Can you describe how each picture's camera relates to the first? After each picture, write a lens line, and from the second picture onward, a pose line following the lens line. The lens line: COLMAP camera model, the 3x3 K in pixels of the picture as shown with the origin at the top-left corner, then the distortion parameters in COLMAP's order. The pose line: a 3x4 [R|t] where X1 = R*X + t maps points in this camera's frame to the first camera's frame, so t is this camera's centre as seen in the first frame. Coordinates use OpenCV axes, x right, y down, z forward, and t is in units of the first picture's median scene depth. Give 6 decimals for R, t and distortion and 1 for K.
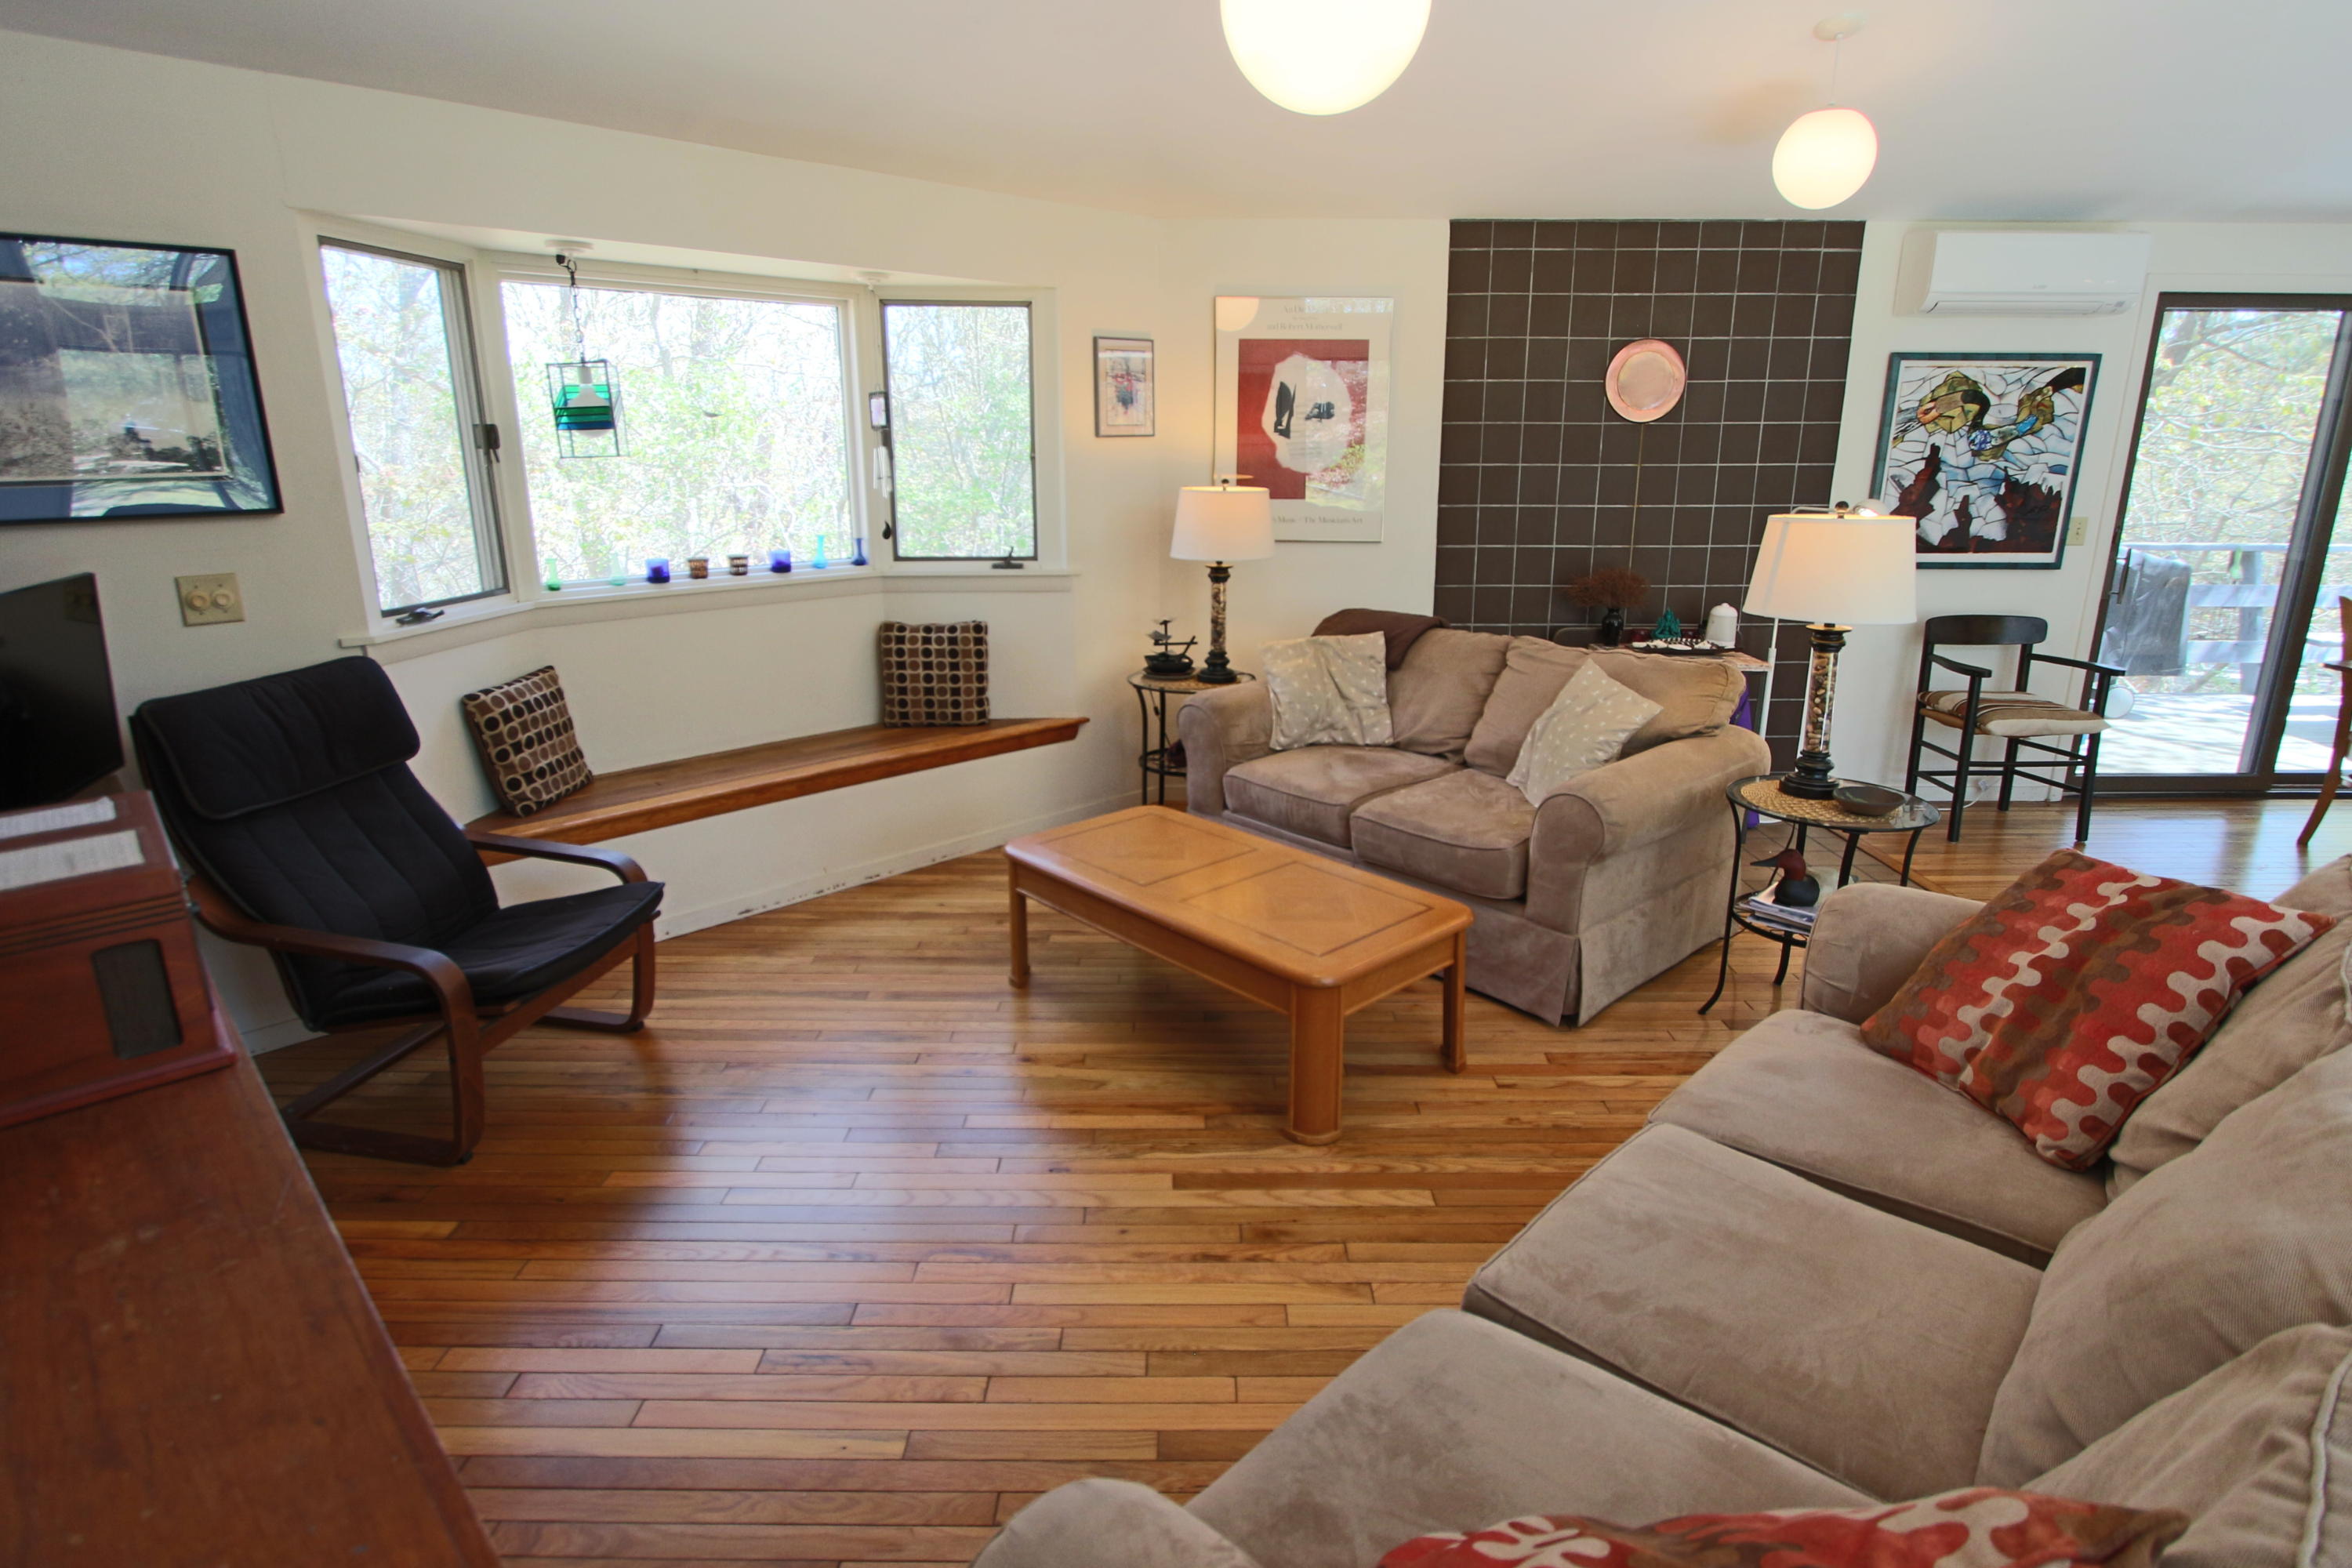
lens RADIAL K [[1211.3, 0, 1183.4], [0, 1211.3, 762.4], [0, 0, 1]] dist [-0.023838, 0.008656]
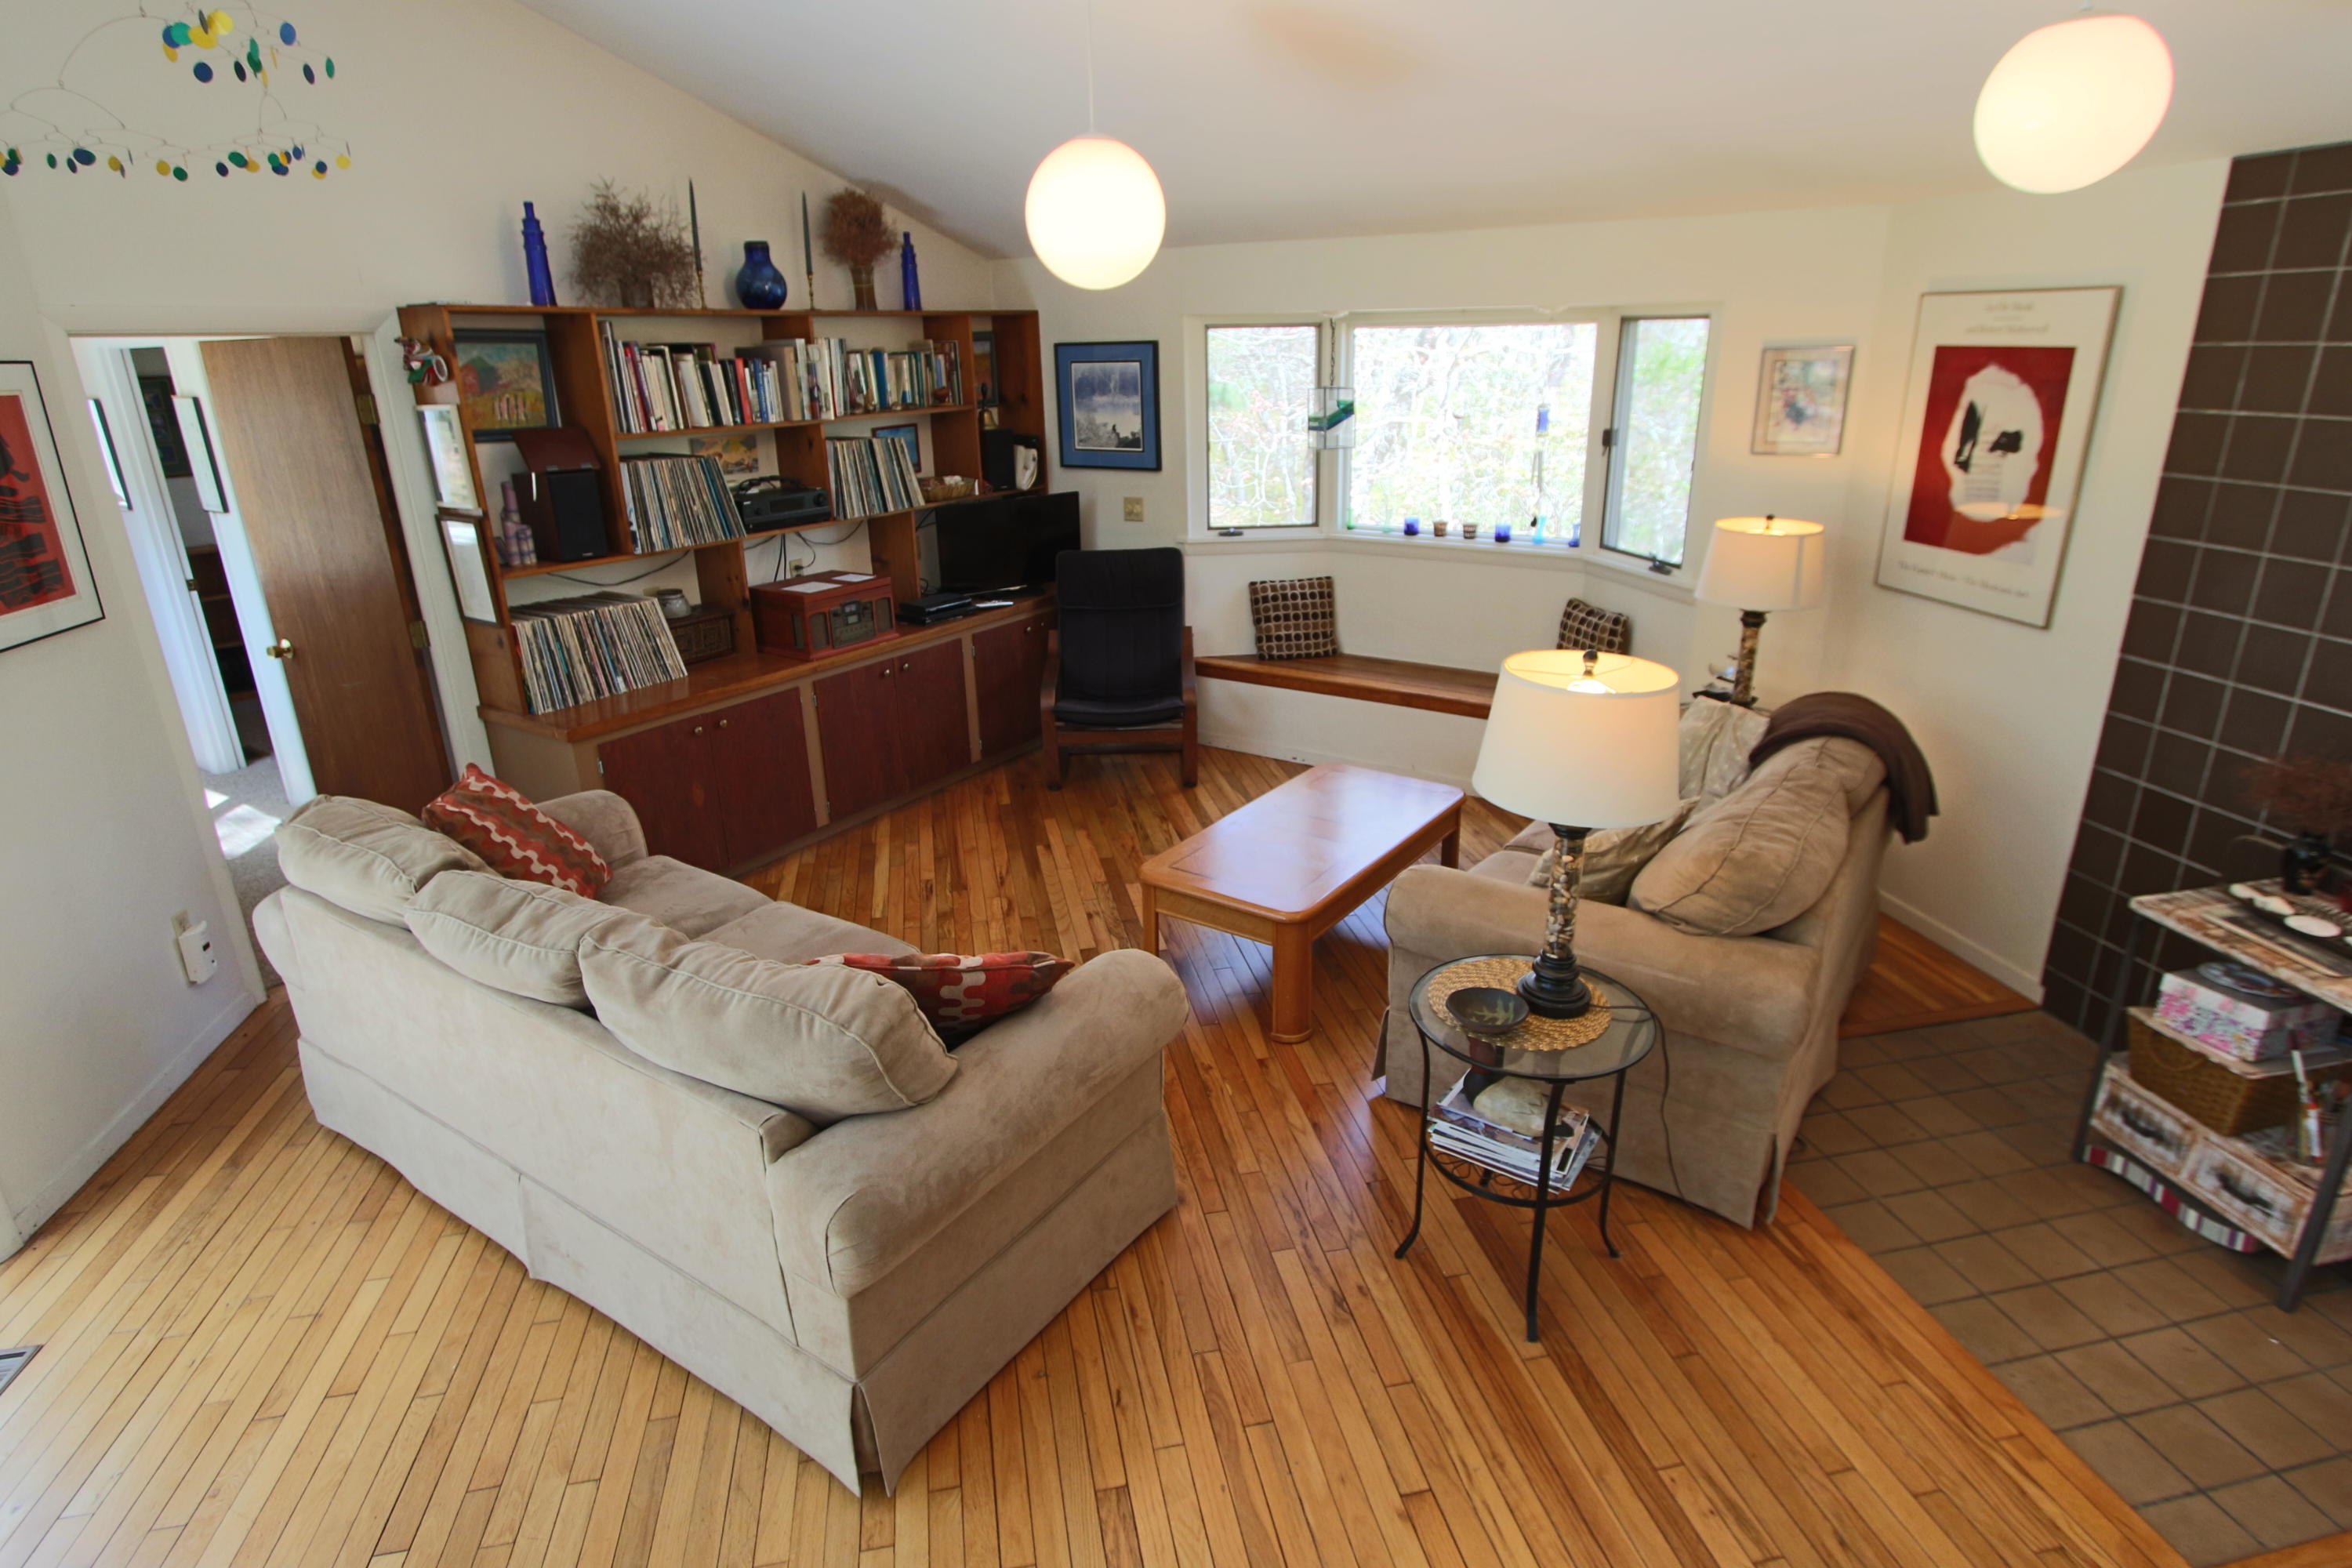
lens RADIAL K [[1213.8, 0, 1183.4], [0, 1213.8, 763.0], [0, 0, 1]] dist [-0.017527, 0.001001]
pose [[0.205265, 0.318902, -0.925293, 0.857429], [-0.236670, 0.933540, 0.269242, -0.206785], [0.949660, 0.163723, 0.267097, 0.388918]]
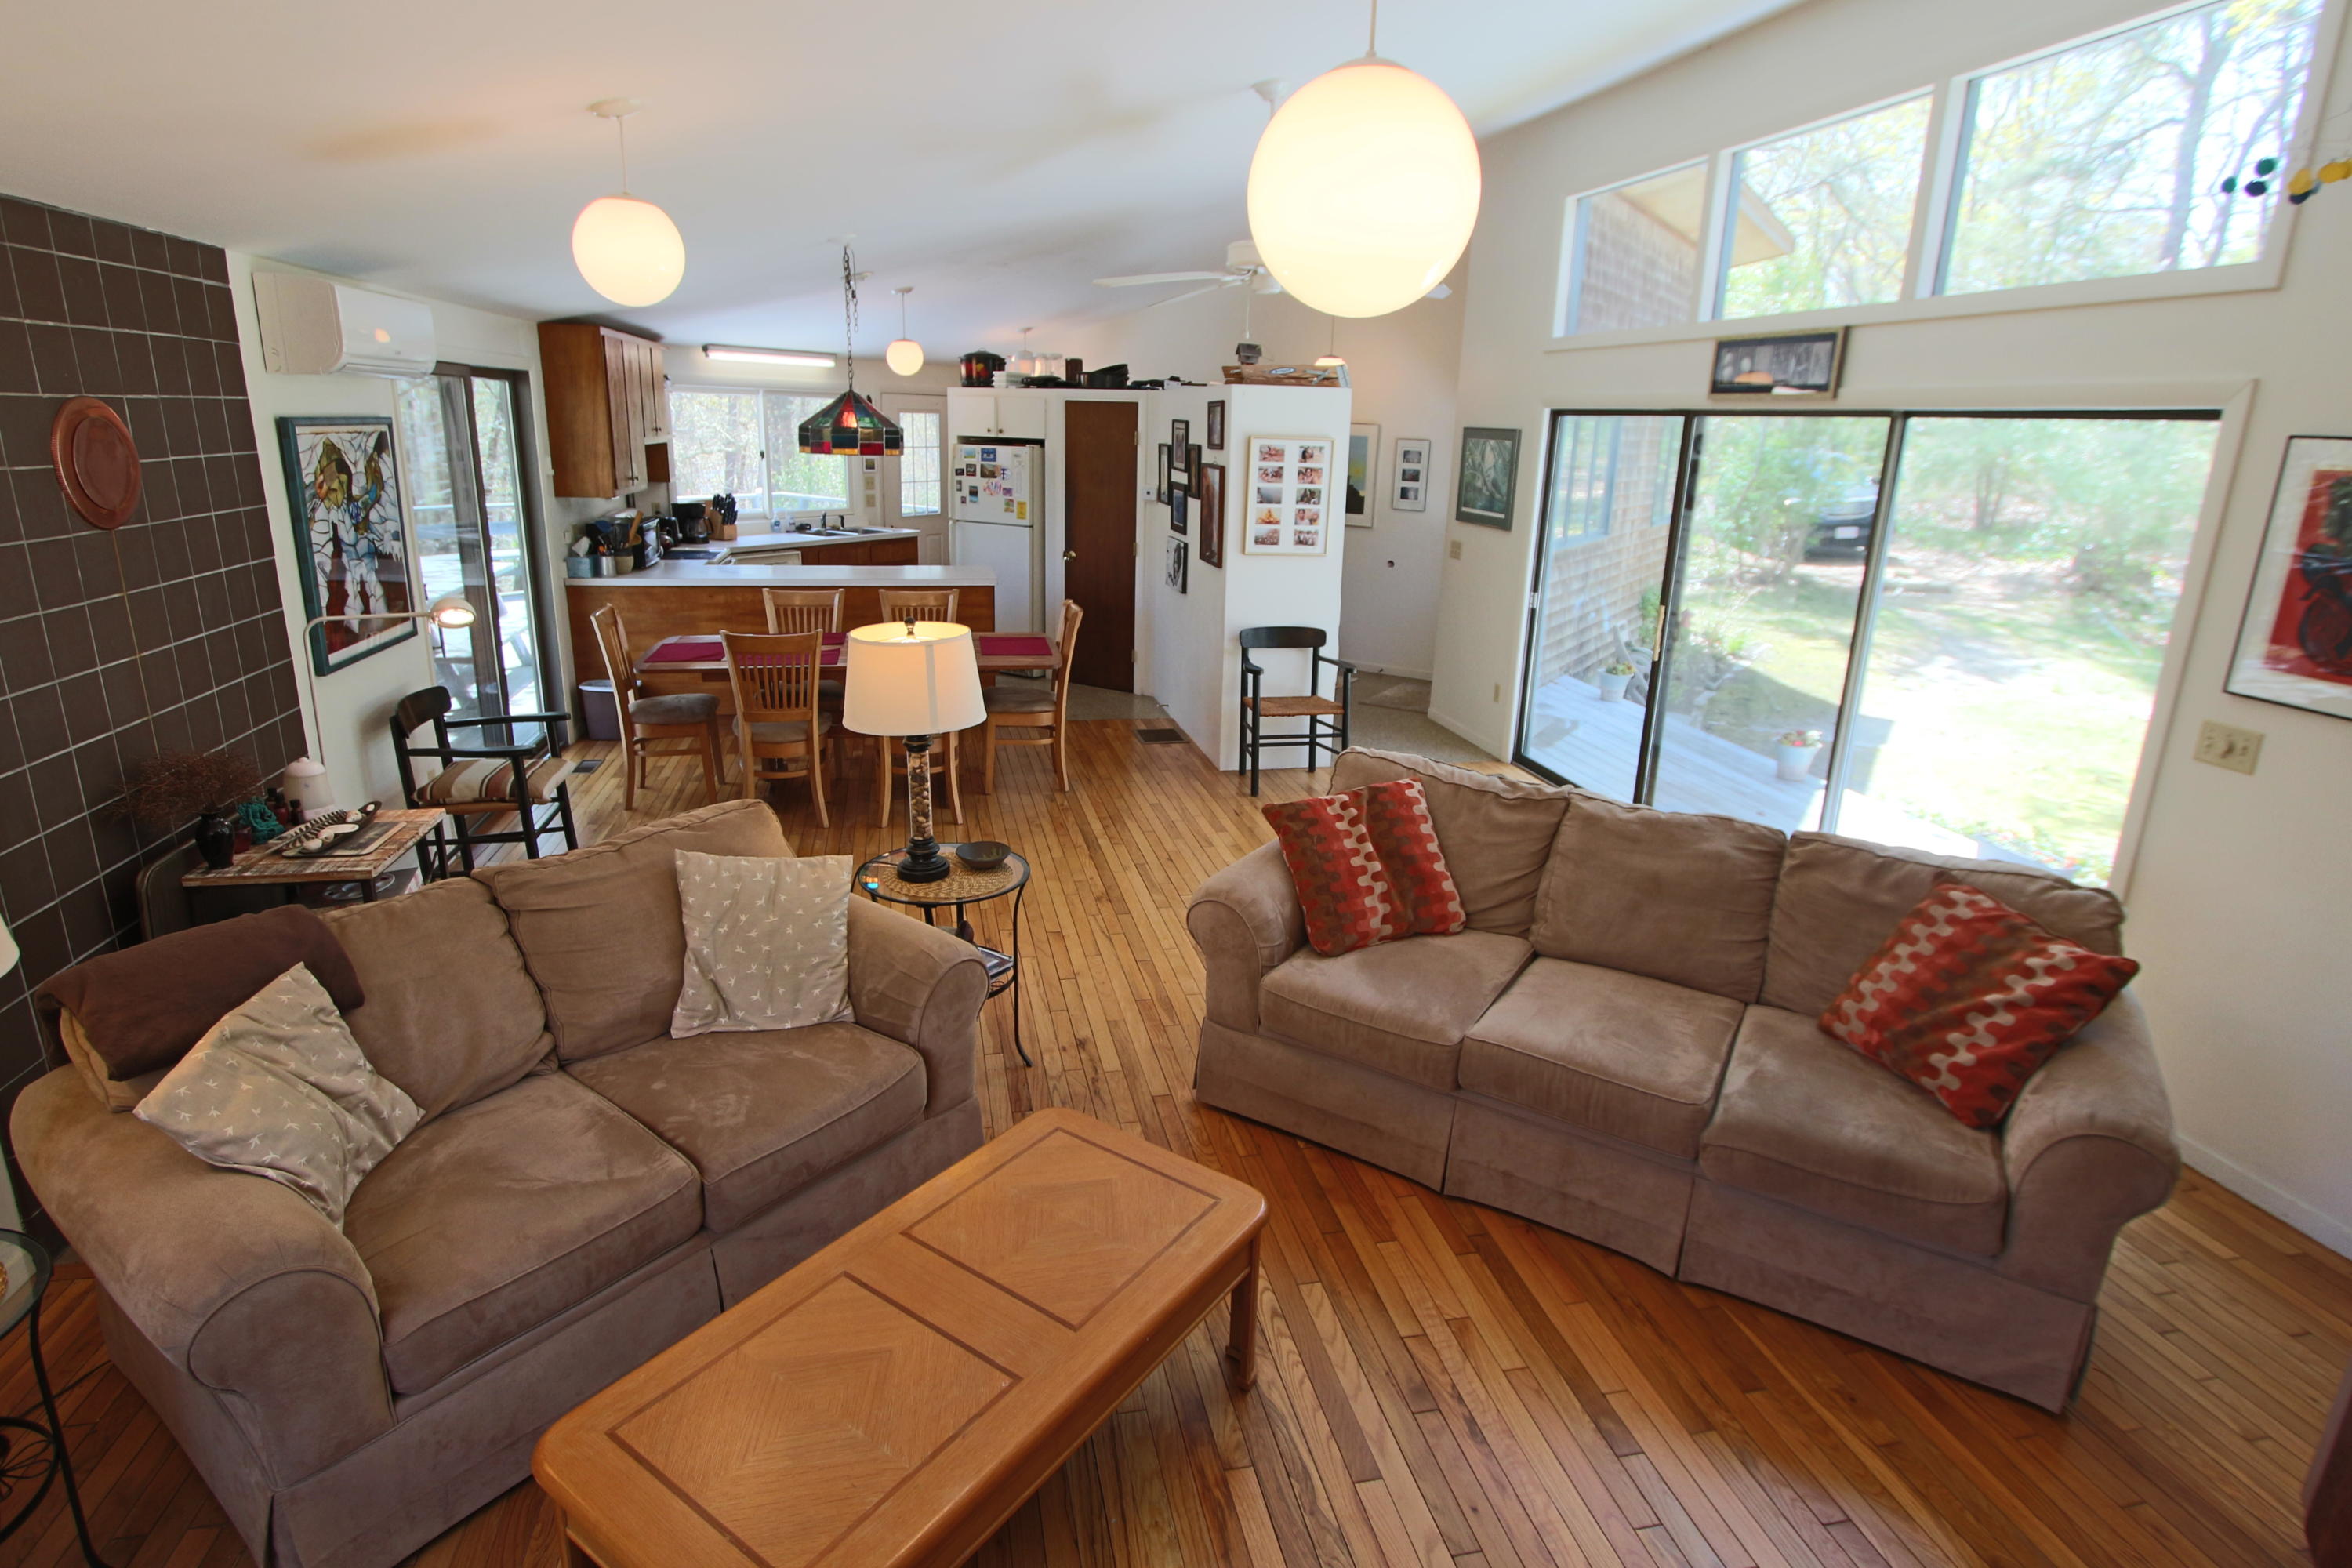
lens RADIAL K [[1211.3, 0, 1183.4], [0, 1211.3, 762.4], [0, 0, 1]] dist [-0.023838, 0.008656]
pose [[-0.214686, -0.268568, 0.939032, -0.401384], [0.225170, 0.921940, 0.315159, -0.269327], [-0.950373, 0.279102, -0.137454, 0.660198]]
